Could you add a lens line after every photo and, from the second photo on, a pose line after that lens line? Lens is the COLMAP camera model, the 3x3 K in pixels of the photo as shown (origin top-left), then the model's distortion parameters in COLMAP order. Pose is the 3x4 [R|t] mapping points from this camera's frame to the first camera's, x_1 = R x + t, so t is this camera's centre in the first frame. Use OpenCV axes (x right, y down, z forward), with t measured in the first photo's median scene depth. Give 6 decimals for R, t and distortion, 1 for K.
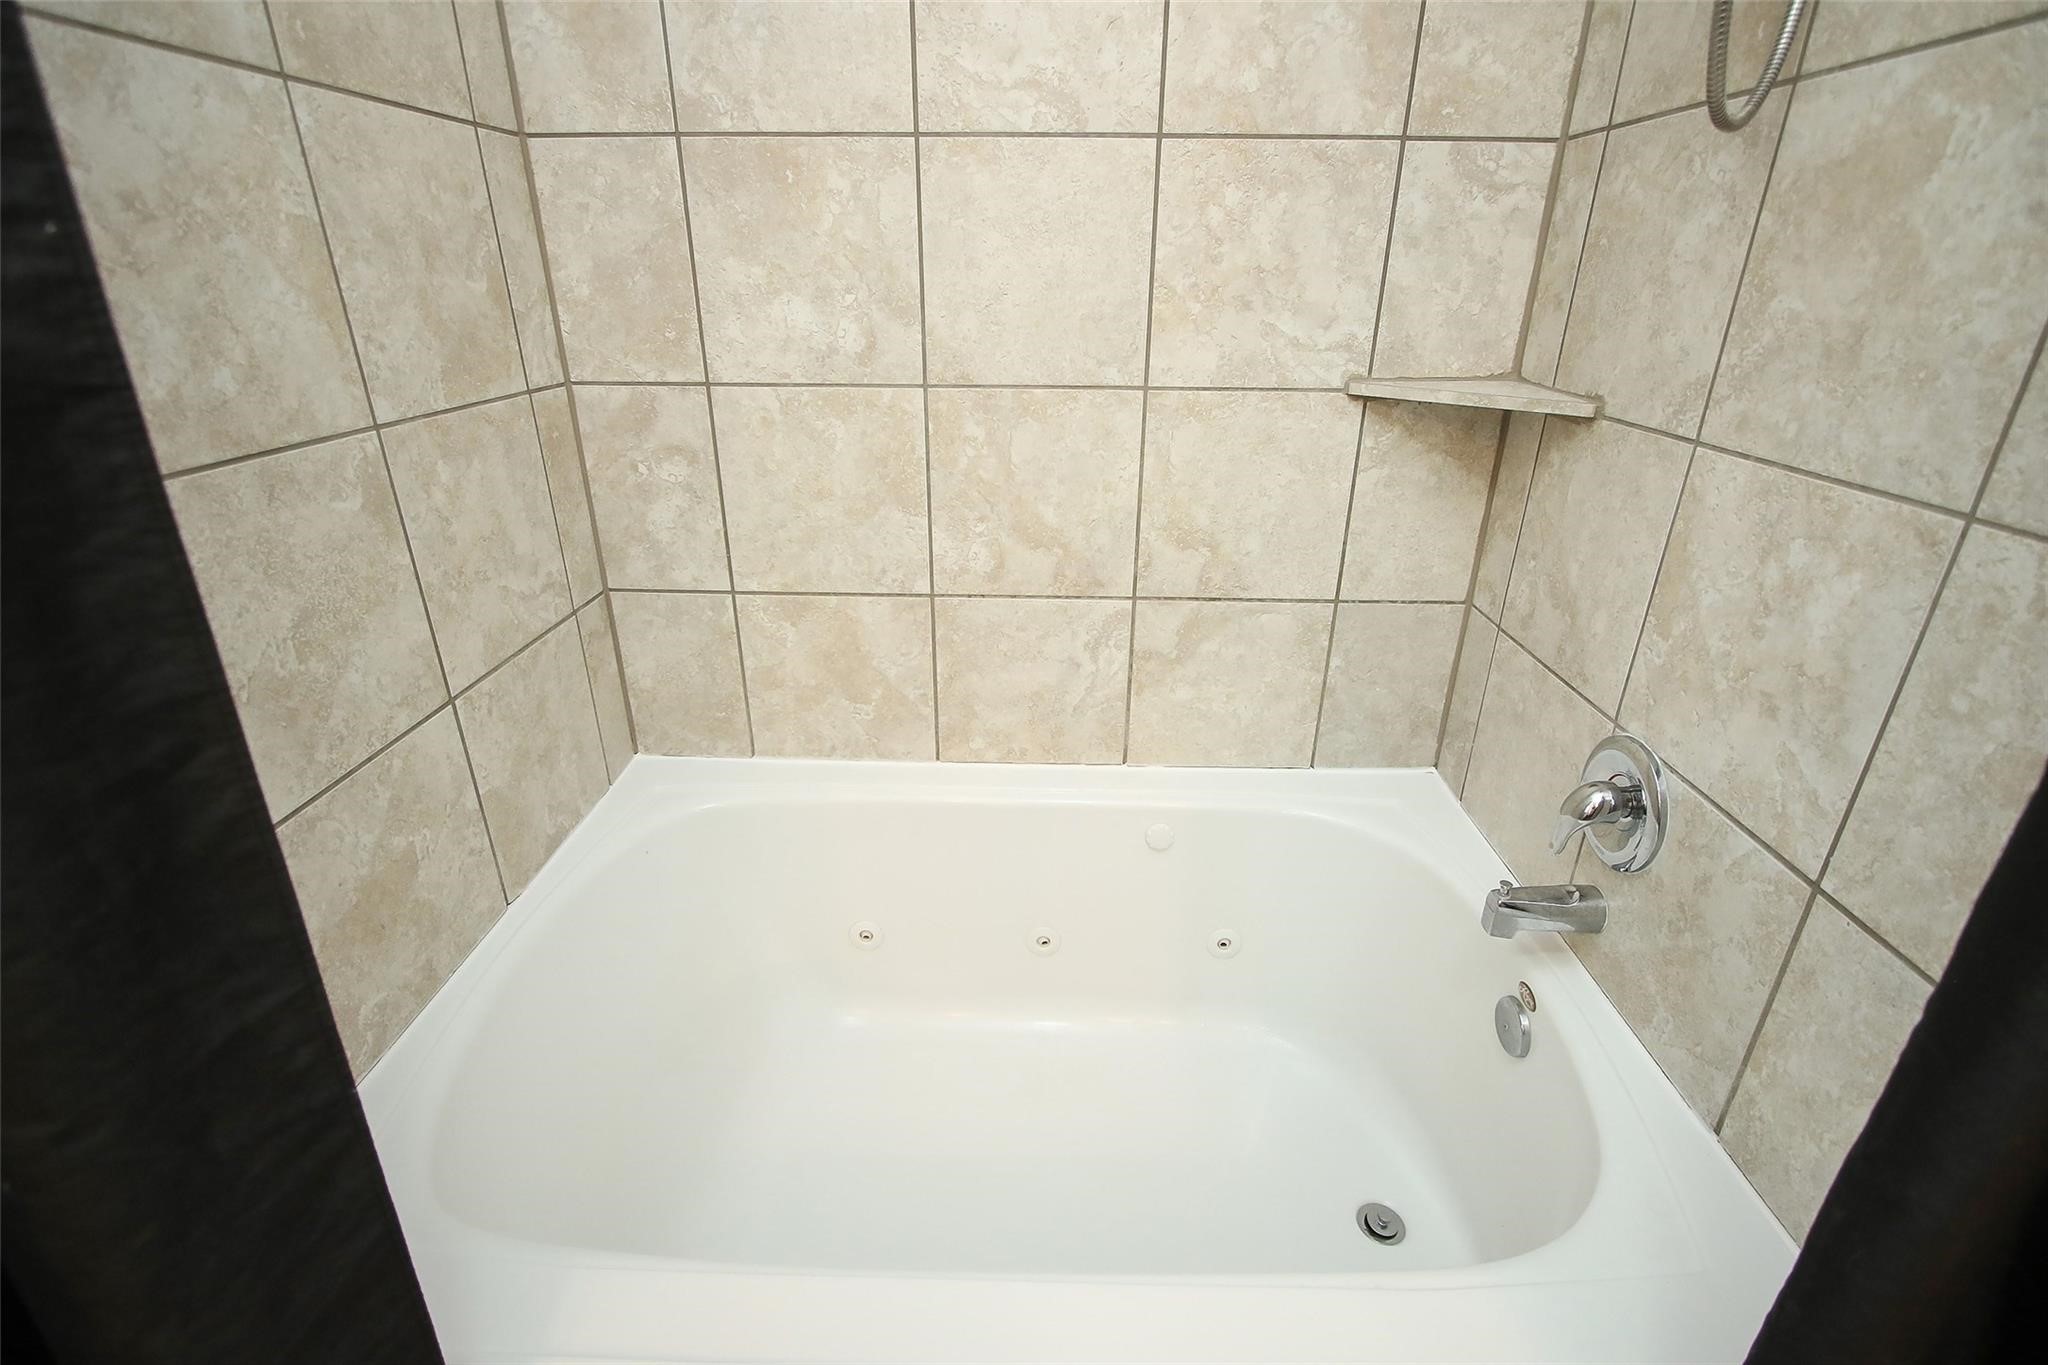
lens RADIAL K [[940.4, 0, 1024.8], [0, 940.4, 686.9], [0, 0, 1]] dist [-0.012982, 0.002081]
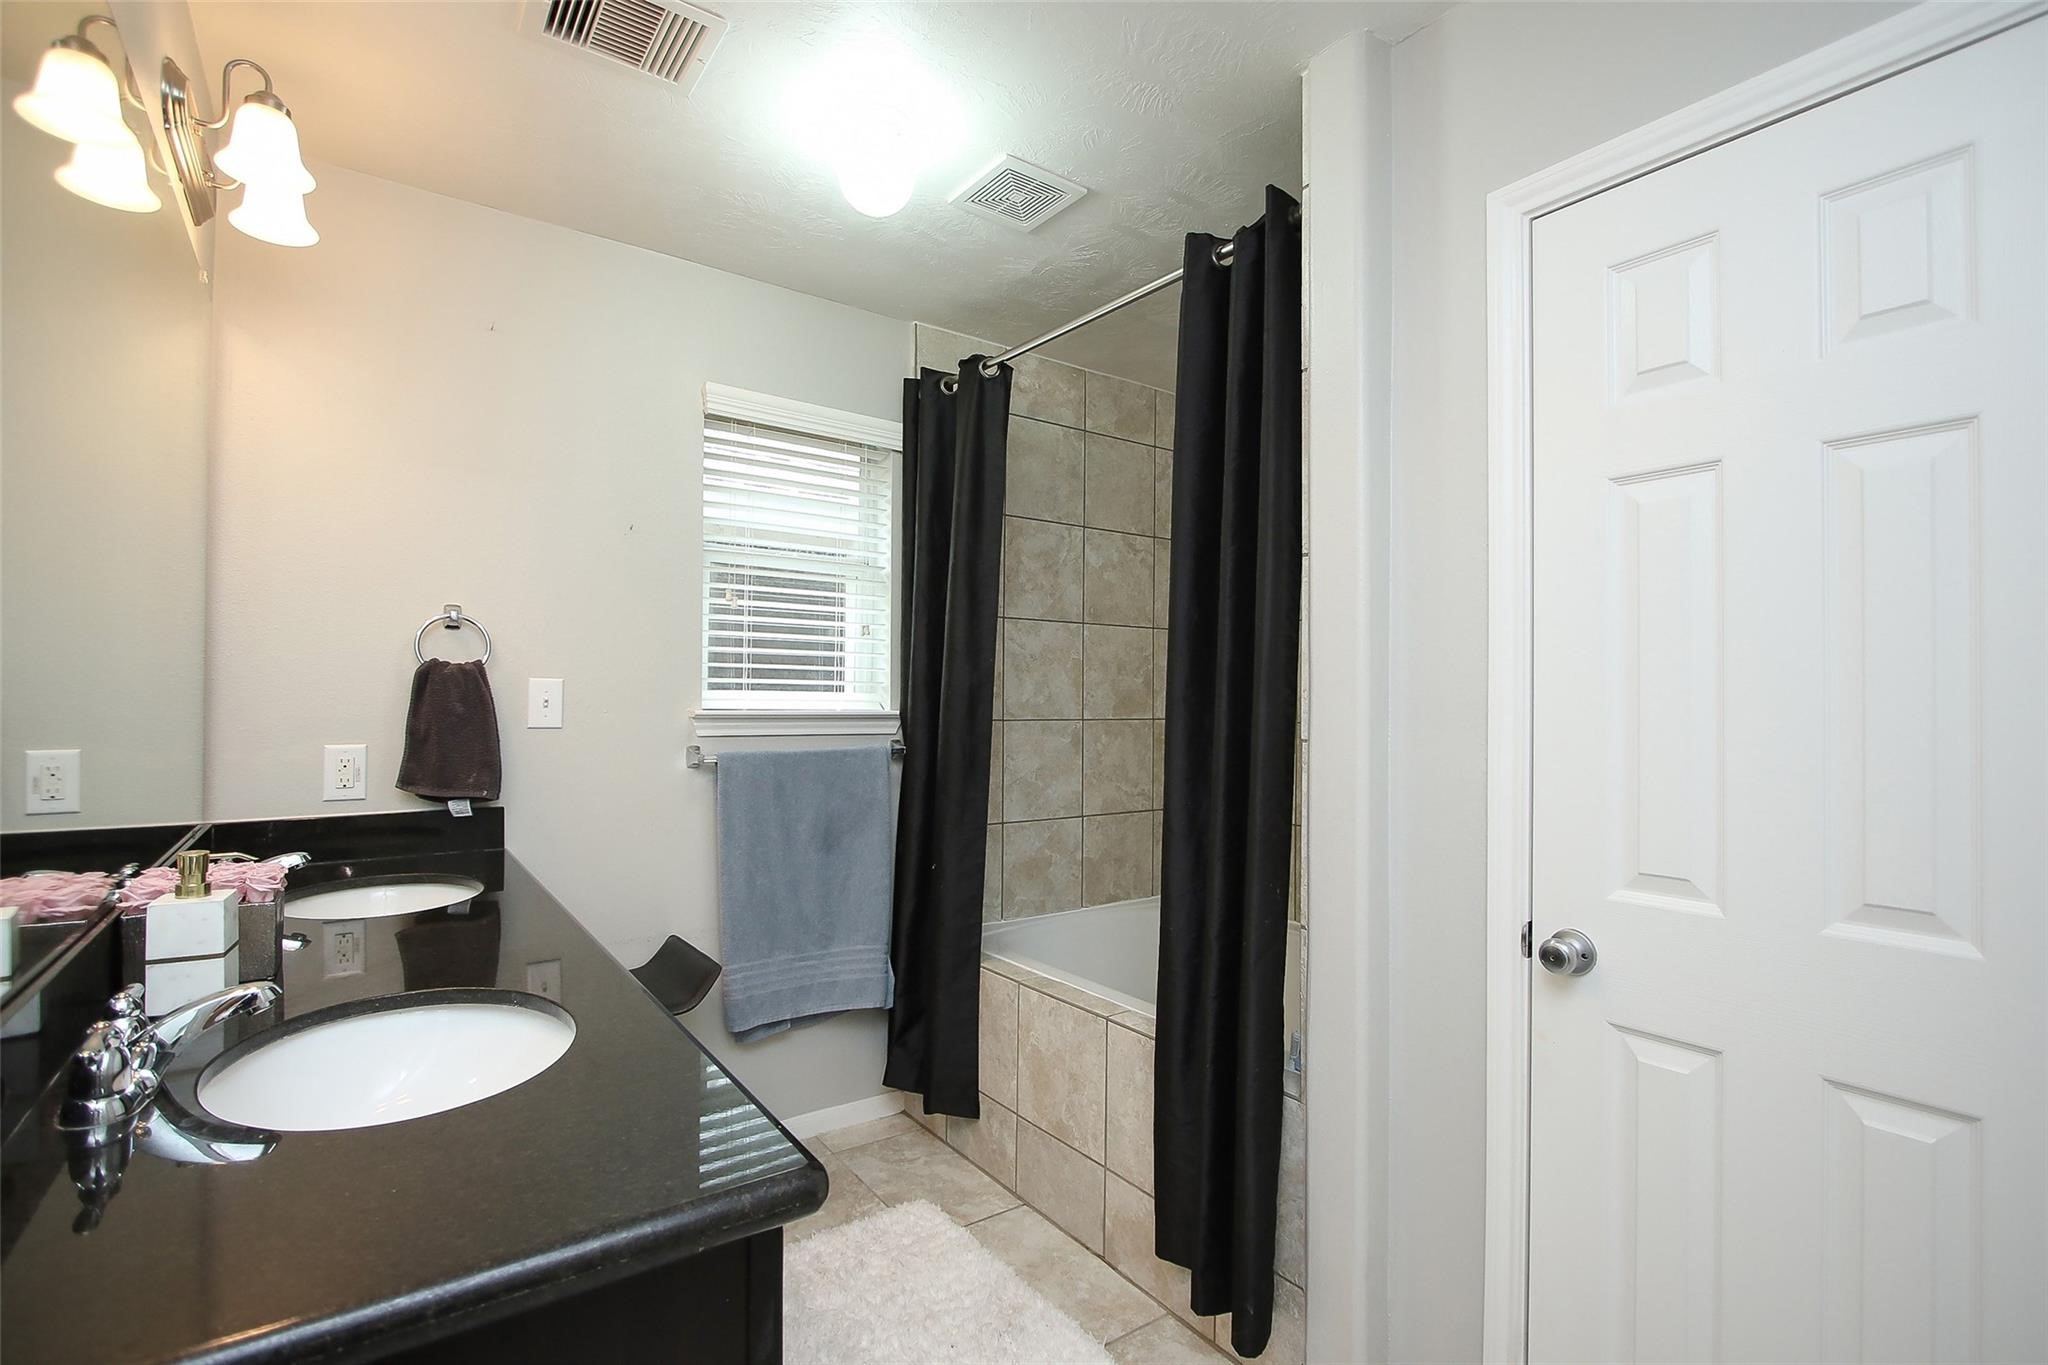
lens RADIAL K [[940.4, 0, 1019.3], [0, 940.4, 692.2], [0, 0, 1]] dist [-0.012982, 0.002081]
pose [[0.607559, -0.003932, -0.794265, 1.535990], [-0.325702, 0.910813, -0.253649, 0.463249], [0.724424, 0.412800, 0.552092, -0.847447]]
